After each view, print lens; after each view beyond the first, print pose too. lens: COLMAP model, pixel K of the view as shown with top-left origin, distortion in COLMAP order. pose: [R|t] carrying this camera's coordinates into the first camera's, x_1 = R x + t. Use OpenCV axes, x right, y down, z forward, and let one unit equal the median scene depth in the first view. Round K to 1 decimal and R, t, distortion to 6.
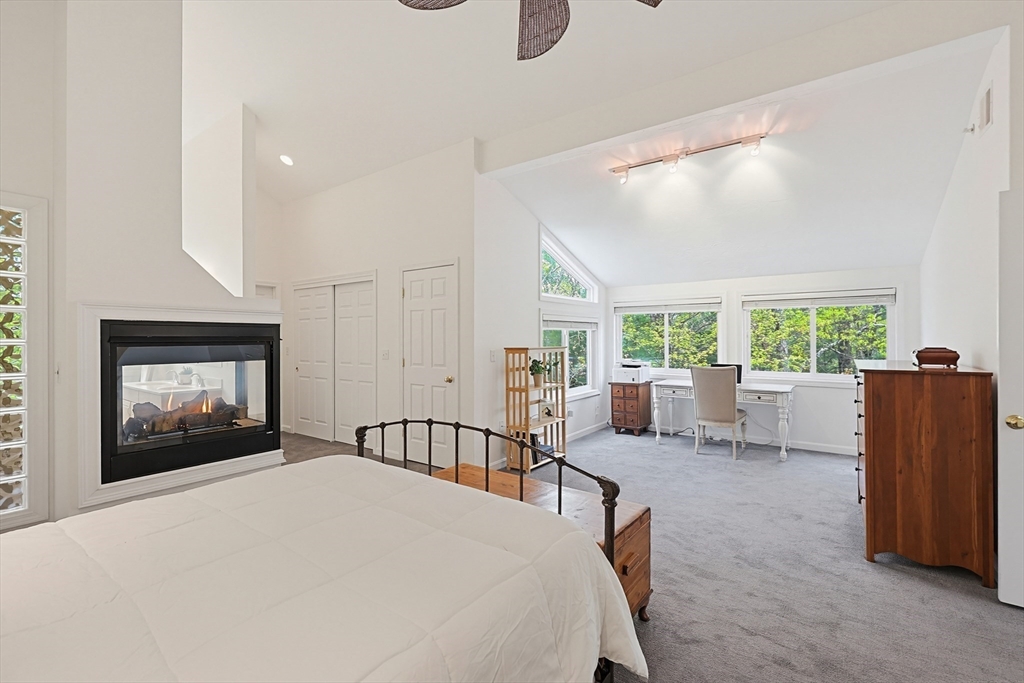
lens RADIAL K [[437.5, 0, 521.2], [0, 437.5, 340.2], [0, 0, 1]] dist [-0.002514, 0.000208]
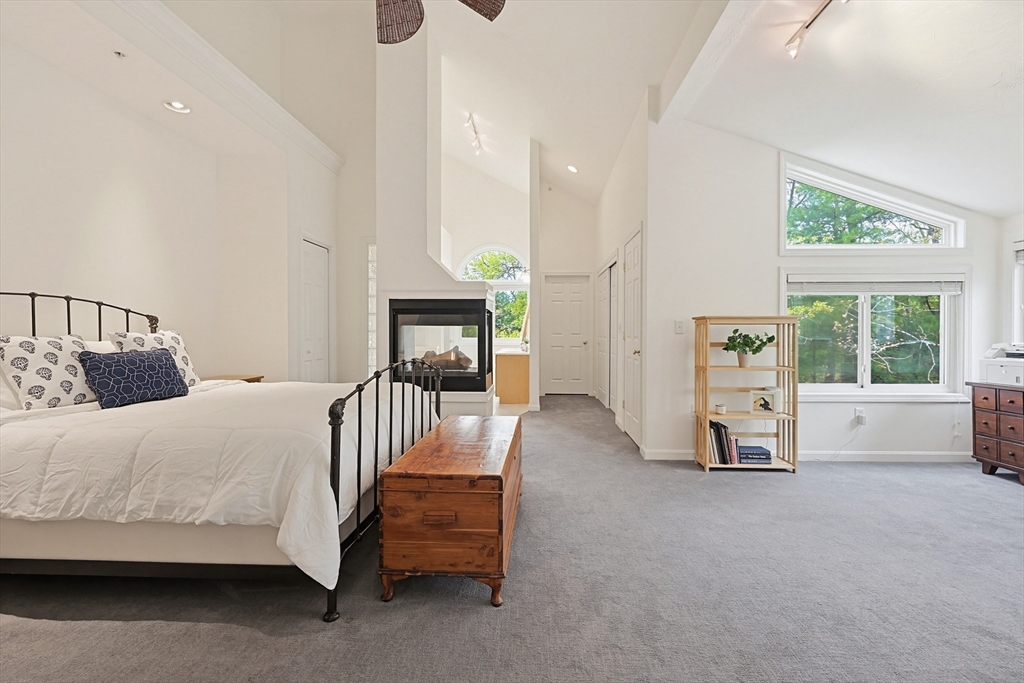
lens RADIAL K [[437.5, 0, 527.3], [0, 437.5, 332.6], [0, 0, 1]] dist [-0.002514, 0.000208]
pose [[0.560123, 0.007059, -0.828380, 0.415484], [-0.006148, 0.999972, 0.004364, 0.038358], [0.828387, 0.002649, 0.560150, 0.227161]]
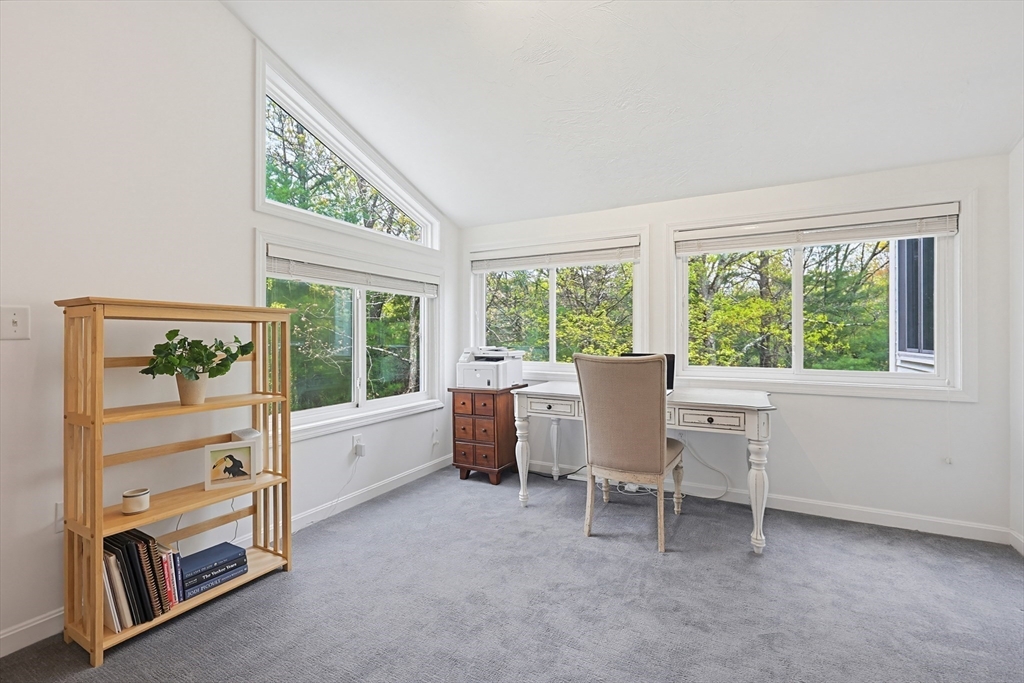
lens RADIAL K [[437.5, 0, 518.0], [0, 437.5, 337.8], [0, 0, 1]] dist [-0.002514, 0.000208]
pose [[0.989966, 0.005516, 0.141200, 0.245969], [-0.005225, 0.999983, -0.002433, 0.039725], [-0.141211, 0.001671, 0.989978, 0.511942]]
